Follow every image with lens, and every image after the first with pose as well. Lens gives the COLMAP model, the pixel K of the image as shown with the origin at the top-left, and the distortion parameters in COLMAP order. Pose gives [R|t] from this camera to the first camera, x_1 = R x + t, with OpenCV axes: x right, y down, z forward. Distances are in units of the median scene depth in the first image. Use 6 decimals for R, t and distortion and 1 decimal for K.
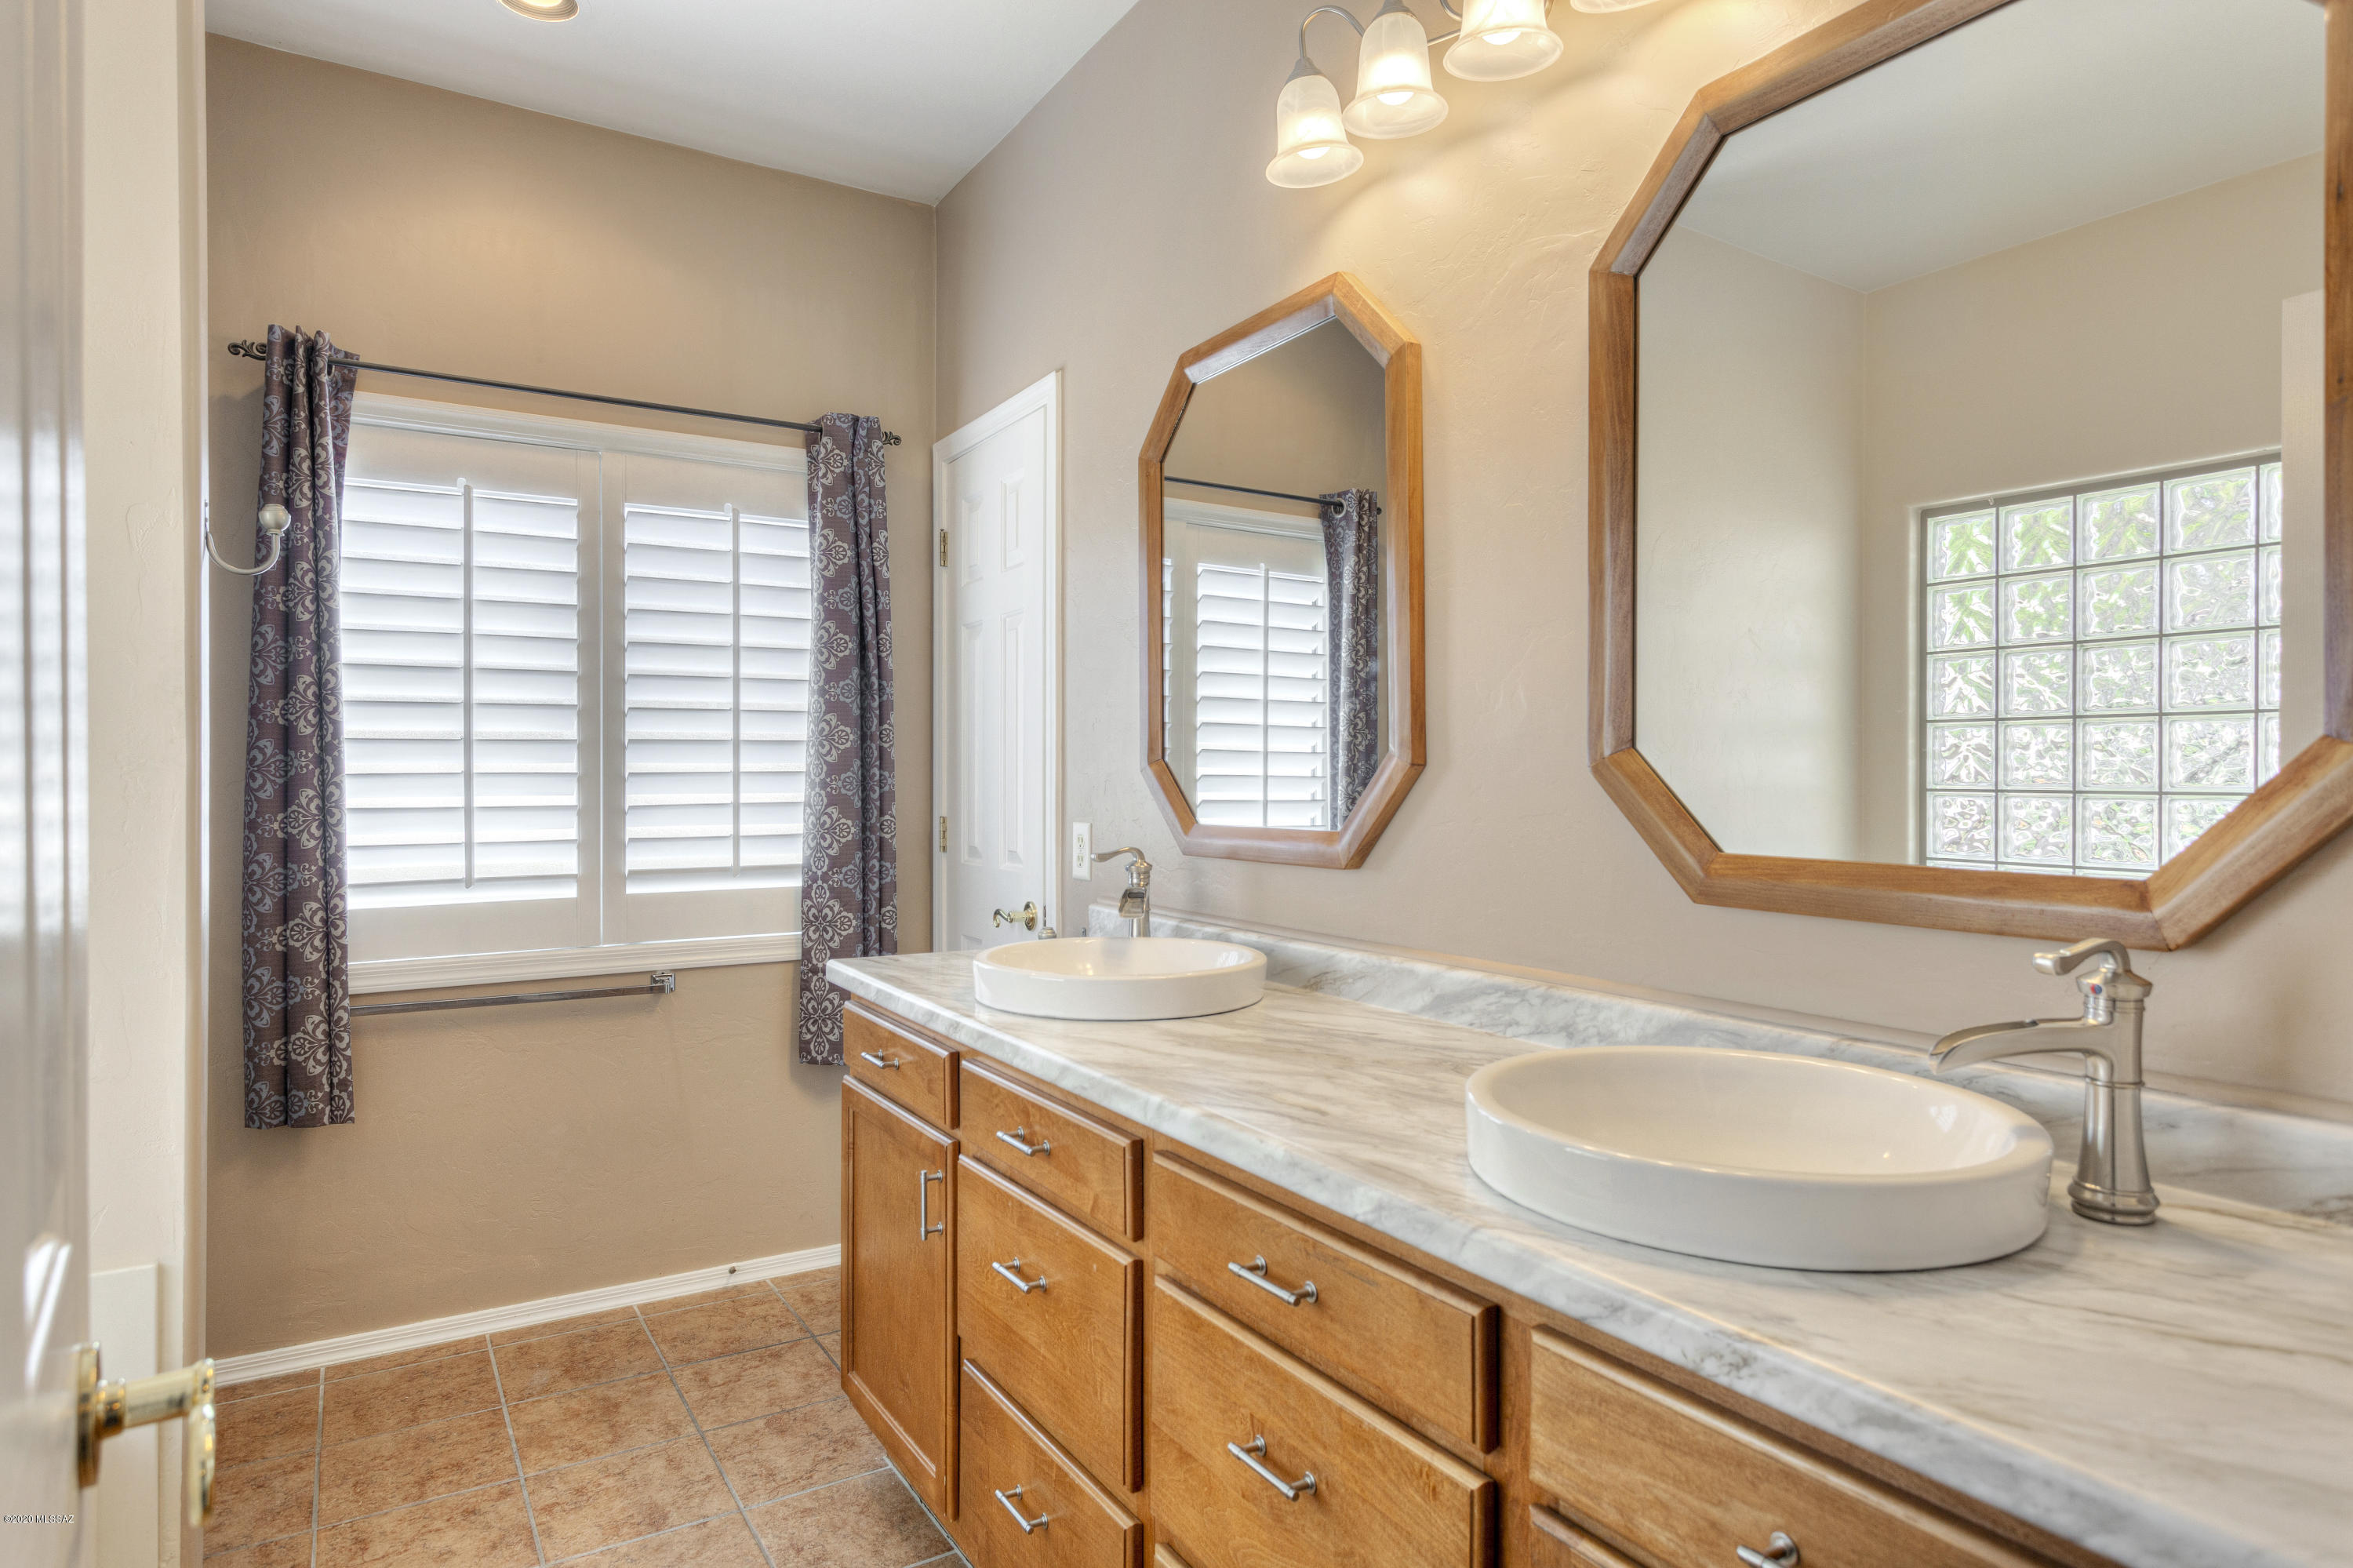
lens RADIAL K [[1395.8, 0, 1178.2], [0, 1395.8, 754.6], [0, 0, 1]] dist [0.001189, -0.000033]
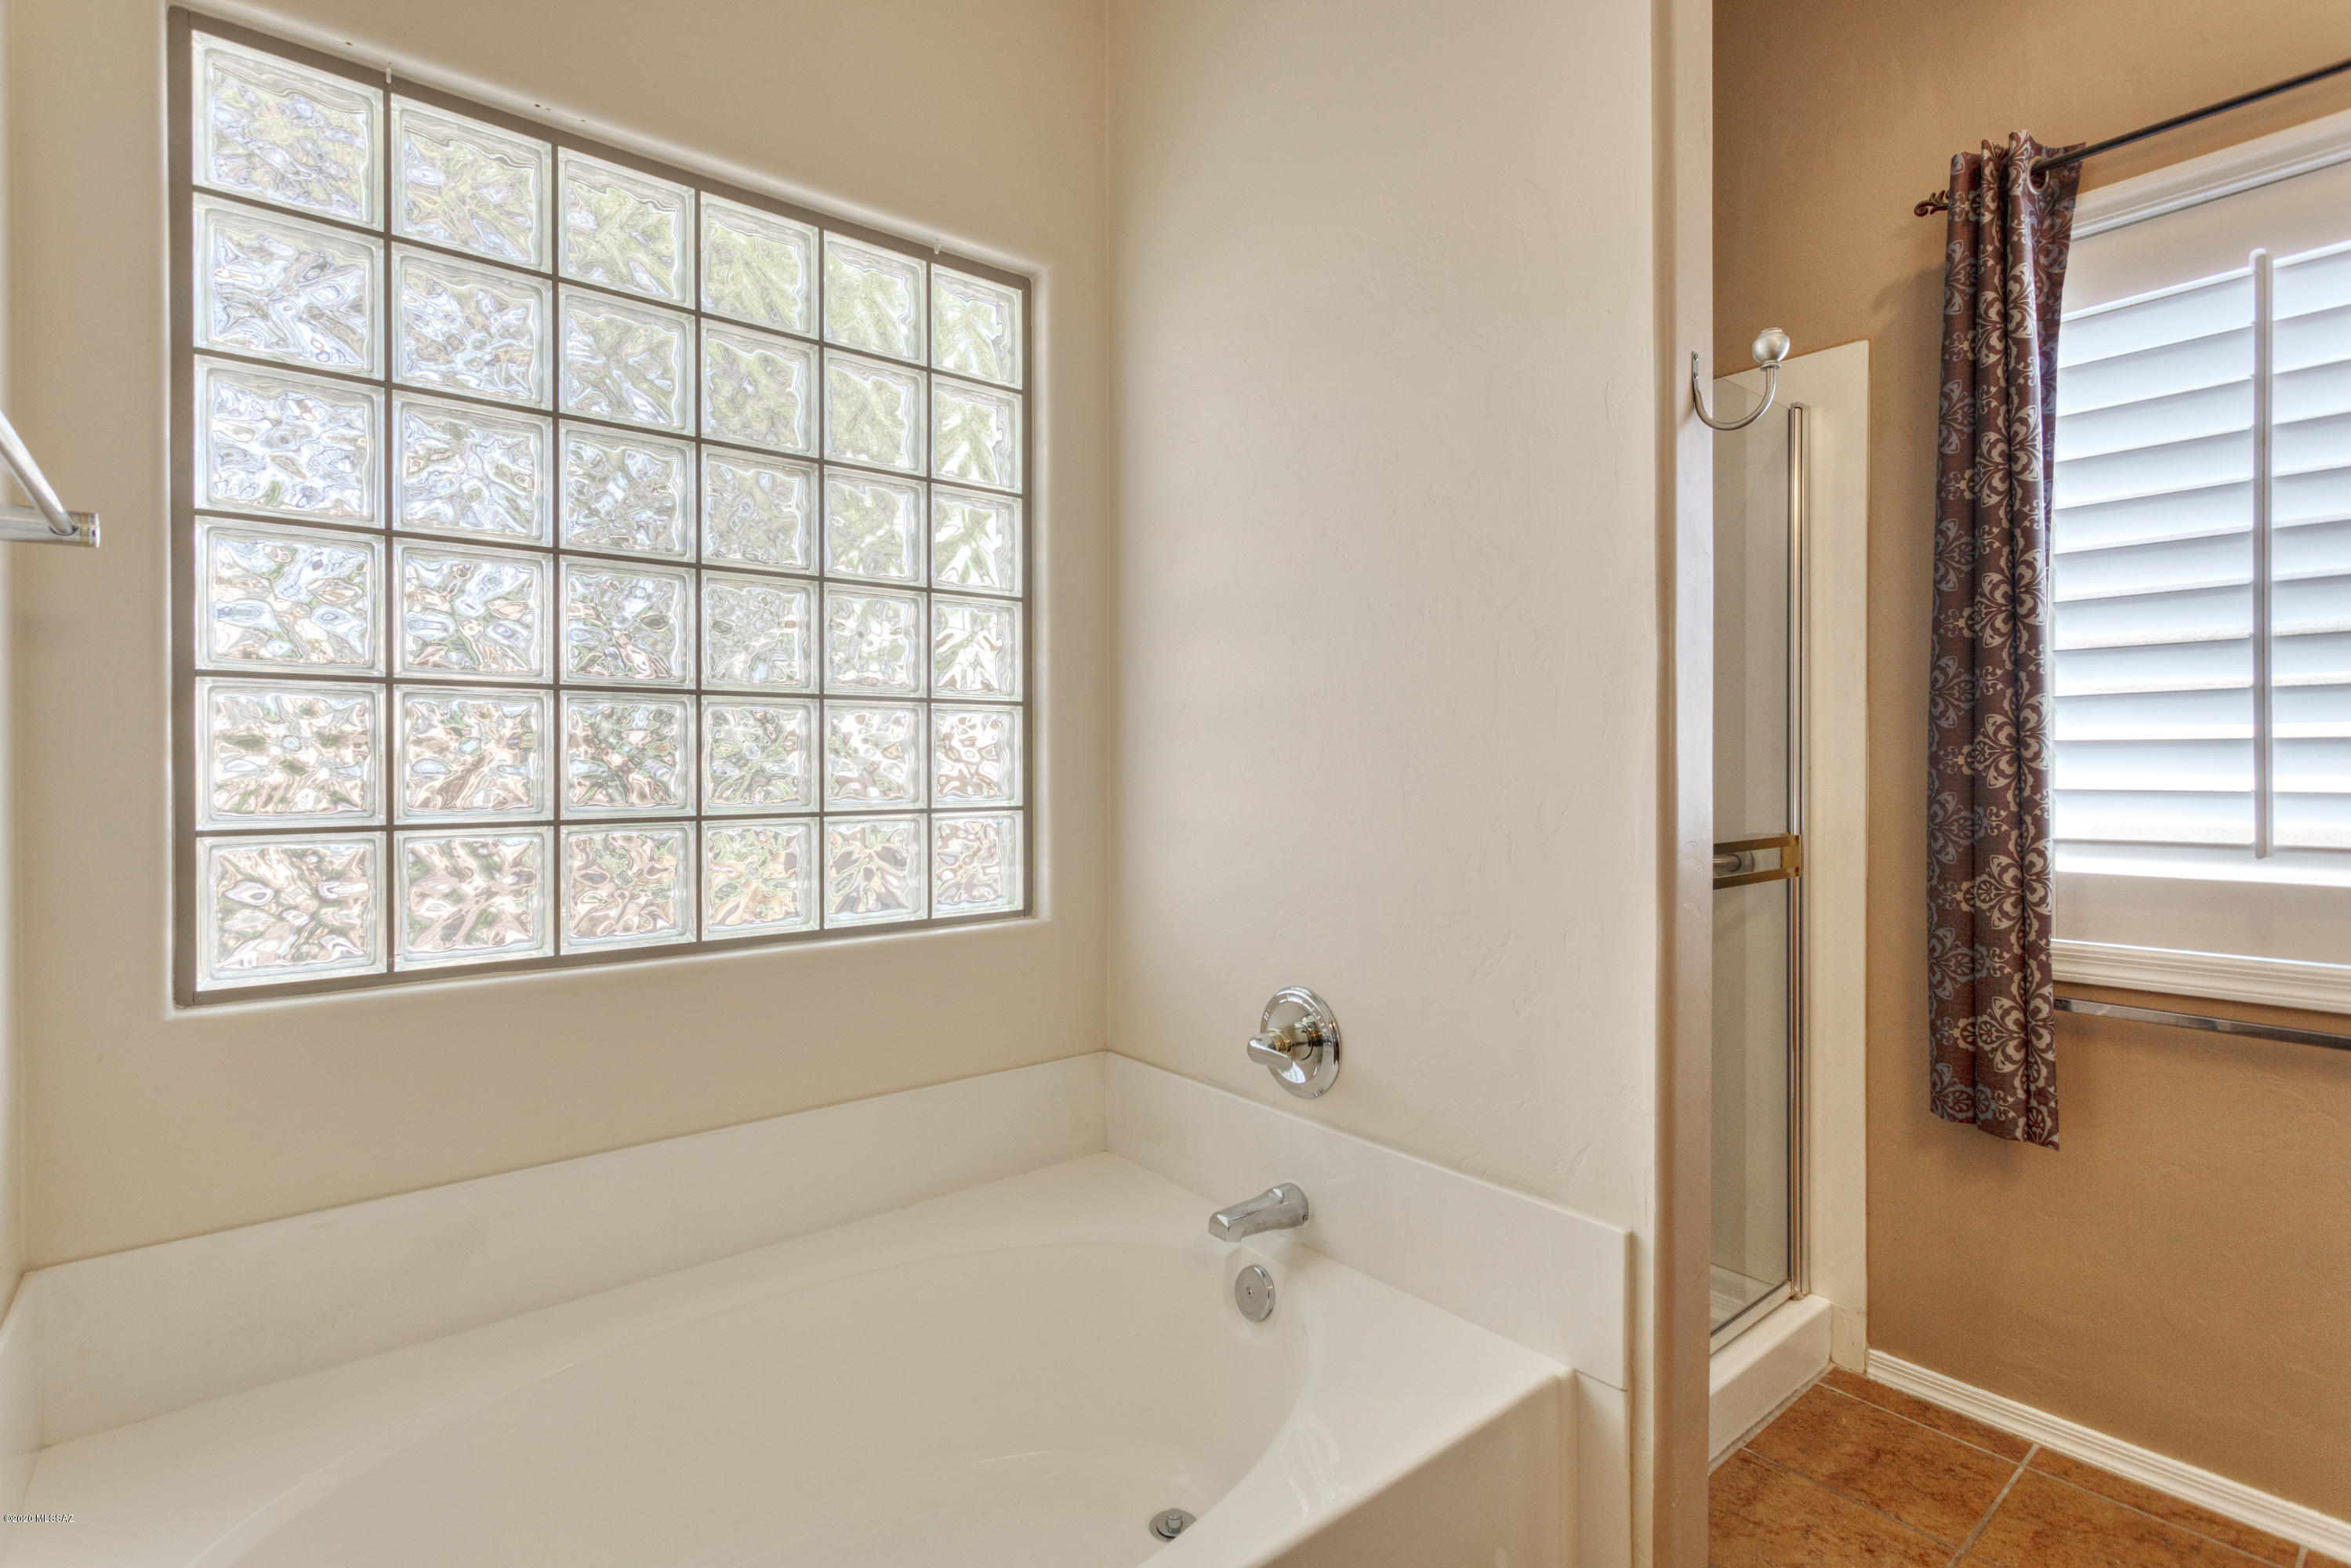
lens RADIAL K [[1100.3, 0, 1181.1], [0, 1100.3, 770.6], [0, 0, 1]] dist [0.006581, 0.000542]
pose [[0.150905, 0.004389, -0.988539, -0.066244], [0.003970, 0.999979, 0.005046, 0.051580], [0.988540, -0.004686, 0.150884, 0.438299]]
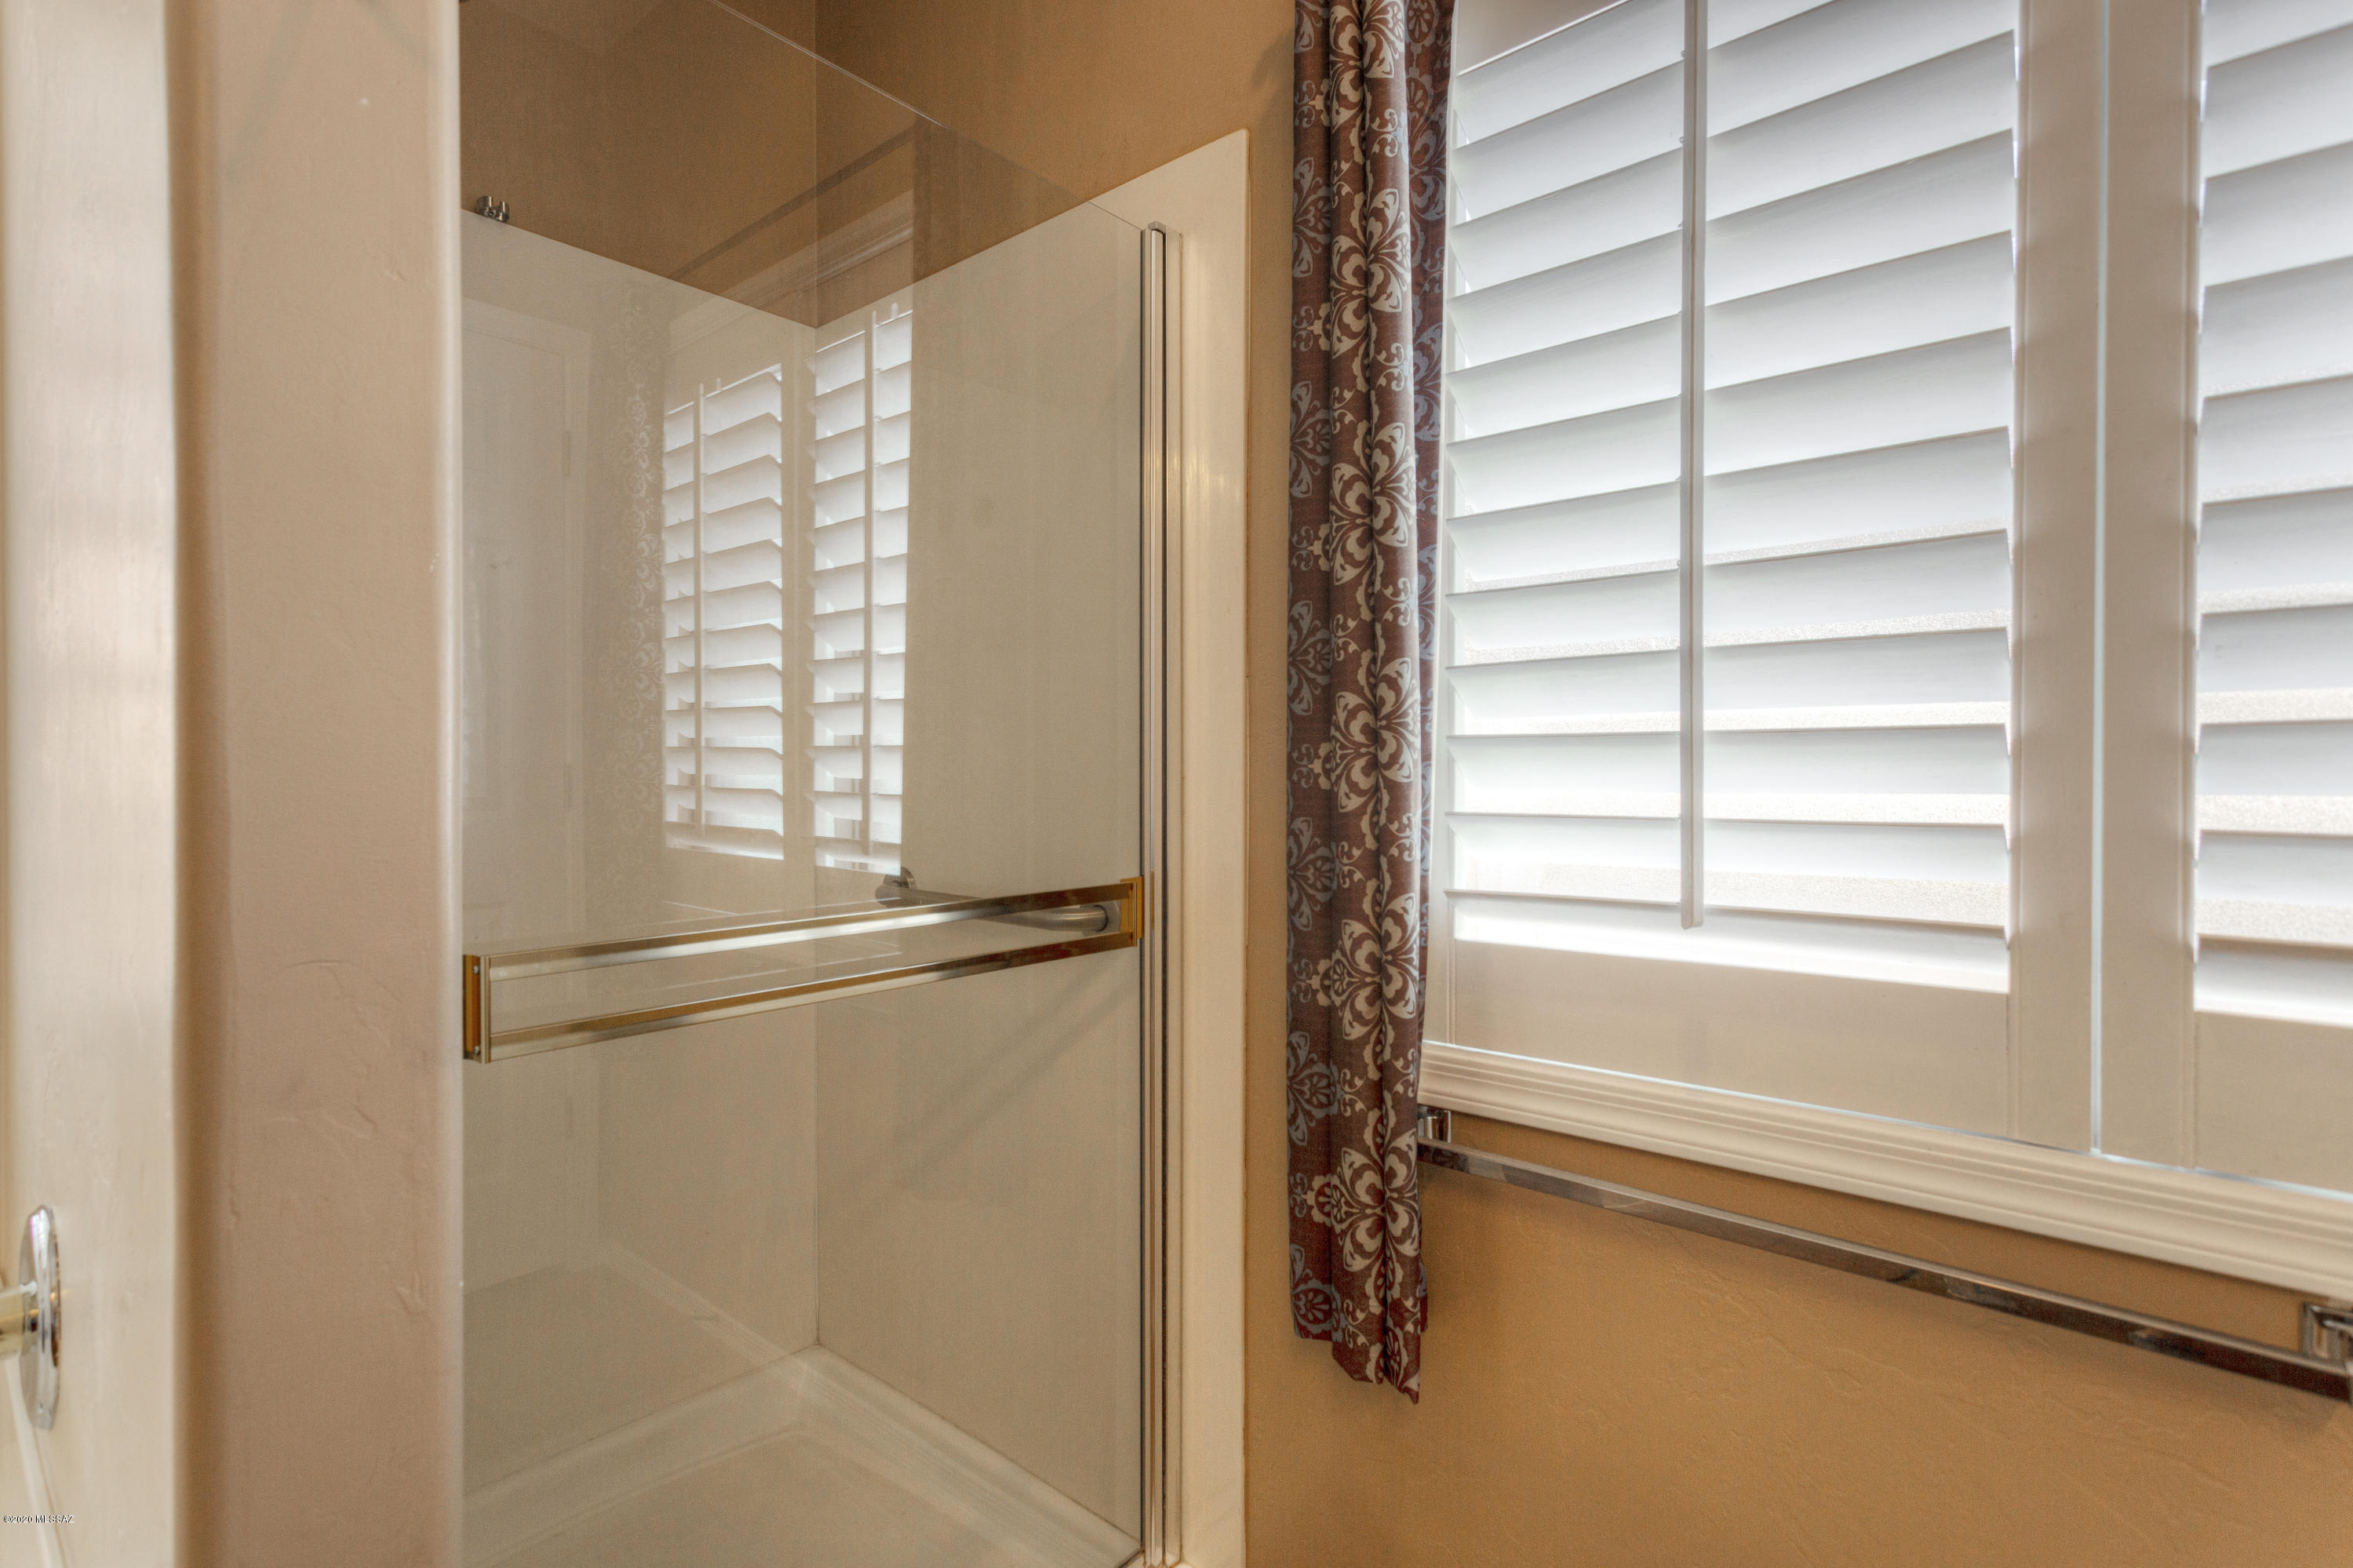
lens RADIAL K [[1085.6, 0, 1204.6], [0, 1085.6, 786.5], [0, 0, 1]] dist [0.001104, 0.000649]
pose [[0.334546, 0.011190, -0.942313, -0.274595], [0.001471, 0.999922, 0.012396, 0.052808], [0.942378, -0.005533, 0.334503, 0.817014]]
